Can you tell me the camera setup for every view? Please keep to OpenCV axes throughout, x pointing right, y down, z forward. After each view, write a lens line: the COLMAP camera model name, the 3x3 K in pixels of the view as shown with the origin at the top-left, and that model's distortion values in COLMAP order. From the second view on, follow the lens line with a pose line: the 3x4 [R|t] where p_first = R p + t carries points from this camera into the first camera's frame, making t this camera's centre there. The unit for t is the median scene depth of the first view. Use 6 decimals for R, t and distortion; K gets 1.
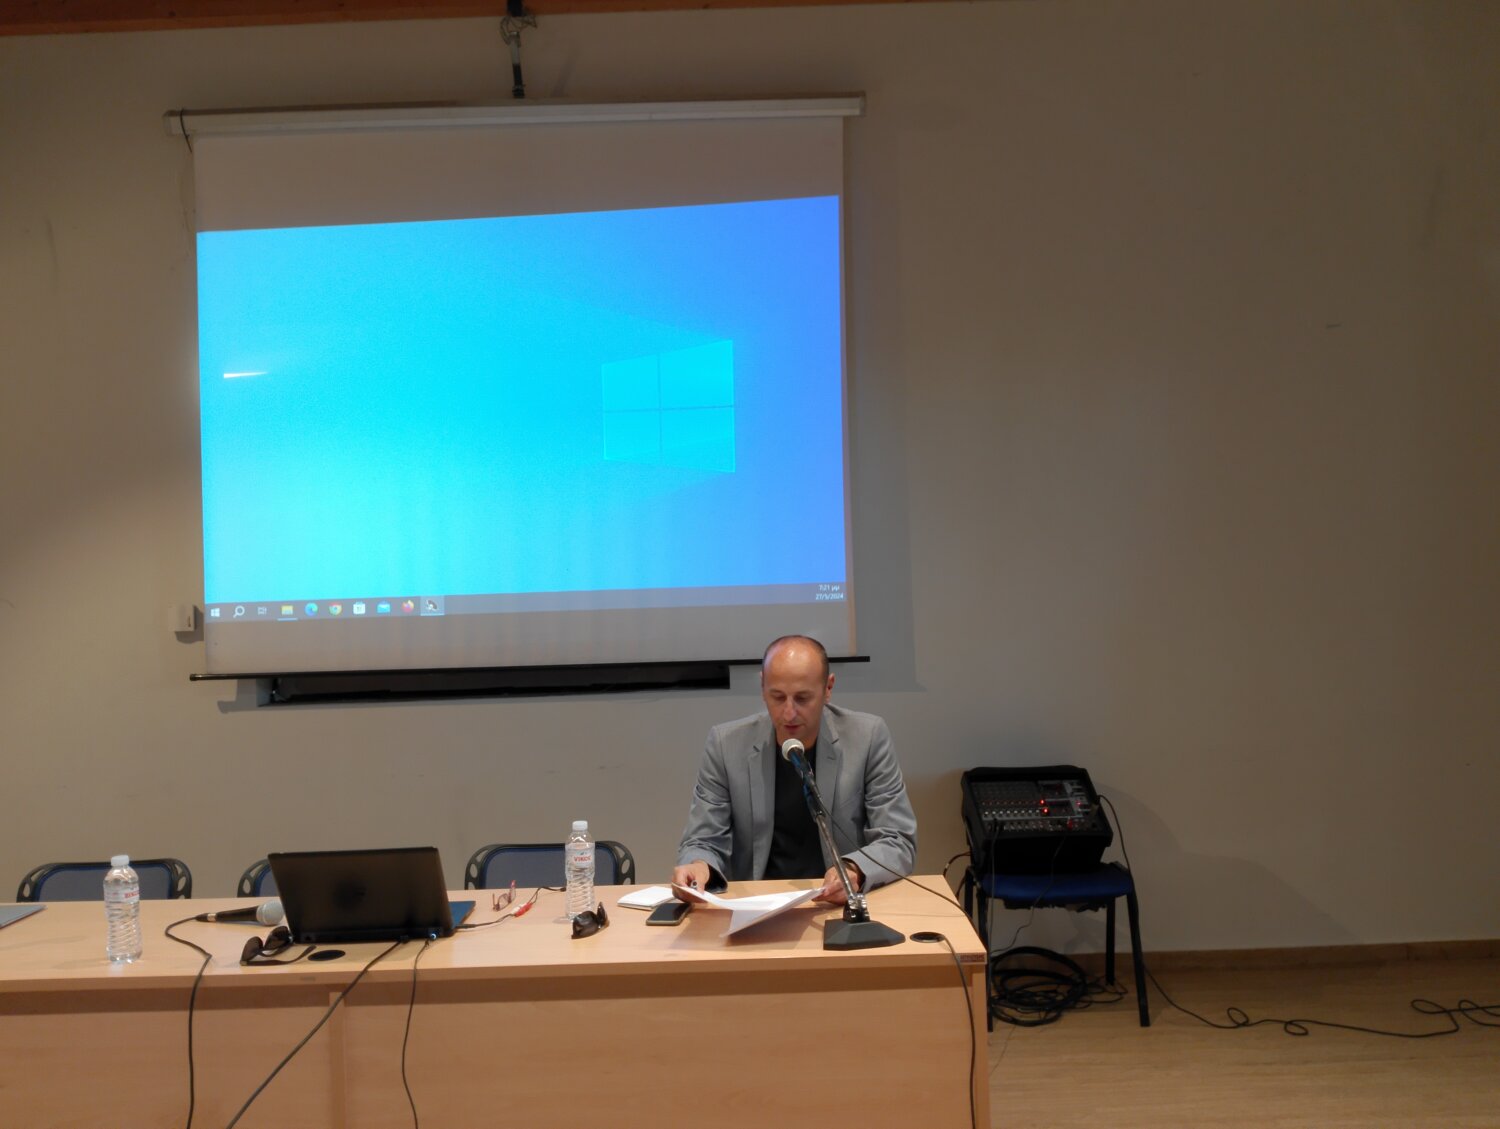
lens RADIAL K [[1216.2, 0, 766.3], [0, 1216.2, 560.4], [0, 0, 1]] dist [0.045531, -0.087814]
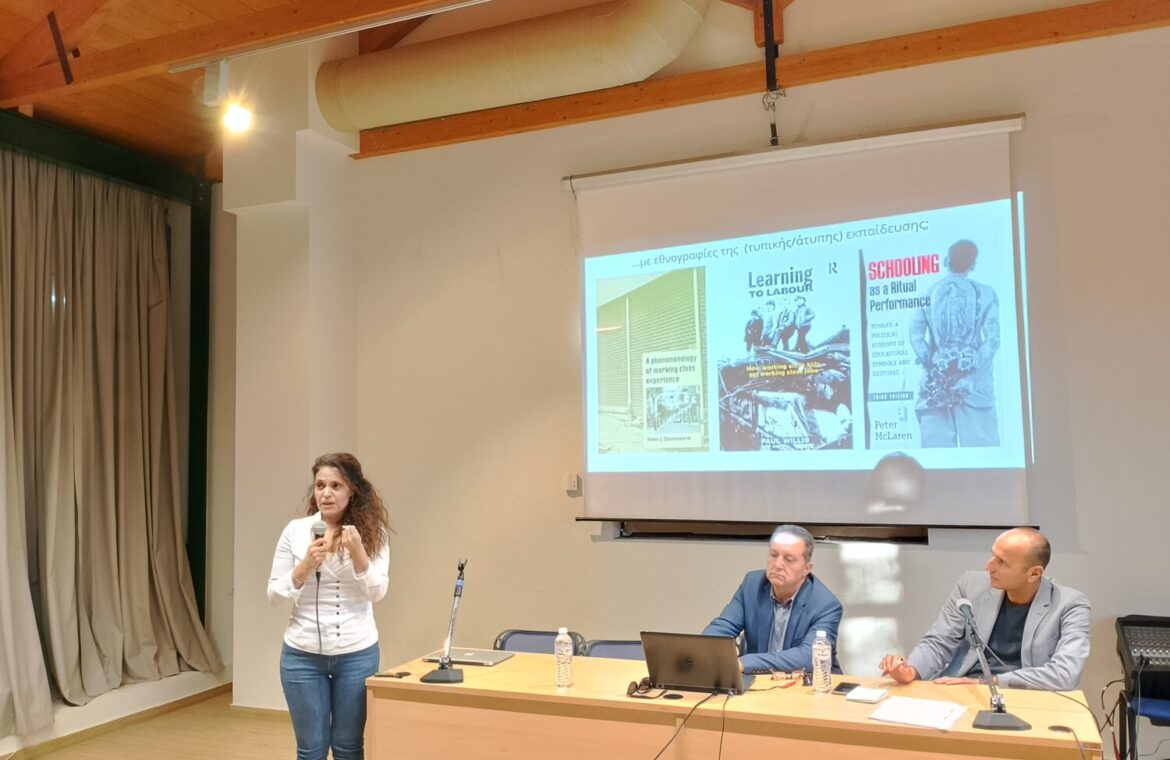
lens RADIAL K [[948.0, 0, 588.9], [0, 948.0, 375.6], [0, 0, 1]] dist [0.040419, -0.074402]
pose [[0.926555, -0.016296, -0.375805, 0.025237], [-0.001003, 0.998951, -0.045790, -0.040241], [0.376157, 0.042804, 0.925567, -0.181011]]
